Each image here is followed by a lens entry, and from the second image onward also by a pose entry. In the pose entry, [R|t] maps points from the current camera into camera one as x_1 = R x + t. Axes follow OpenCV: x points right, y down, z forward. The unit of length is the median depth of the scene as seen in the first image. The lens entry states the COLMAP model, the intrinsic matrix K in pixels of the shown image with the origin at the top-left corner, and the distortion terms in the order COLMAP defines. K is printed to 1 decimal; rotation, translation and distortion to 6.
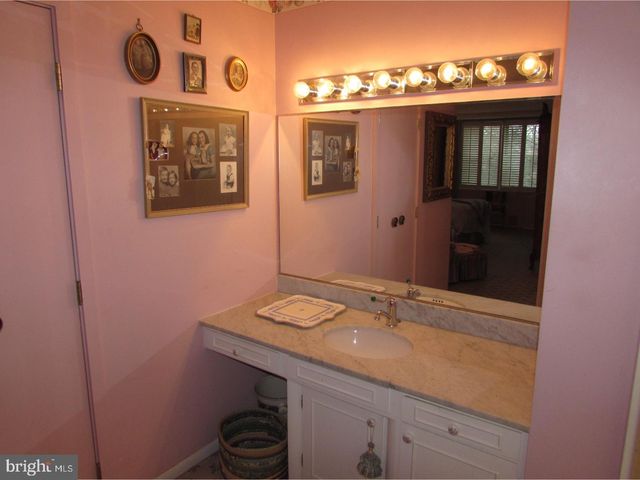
lens RADIAL K [[448.8, 0, 320.0], [0, 448.8, 238.7], [0, 0, 1]] dist [-0.055357, -0.001058]
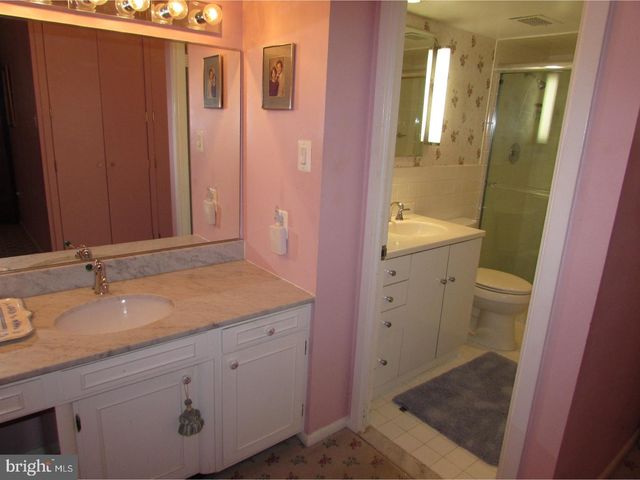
lens RADIAL K [[463.2, 0, 320.1], [0, 463.2, 240.8], [0, 0, 1]] dist [0.010126, 0.002826]
pose [[0.245416, -0.238054, 0.939735, -0.603310], [0.120038, 0.969382, 0.214216, -0.046598], [-0.961957, 0.060232, 0.266478, 0.391479]]
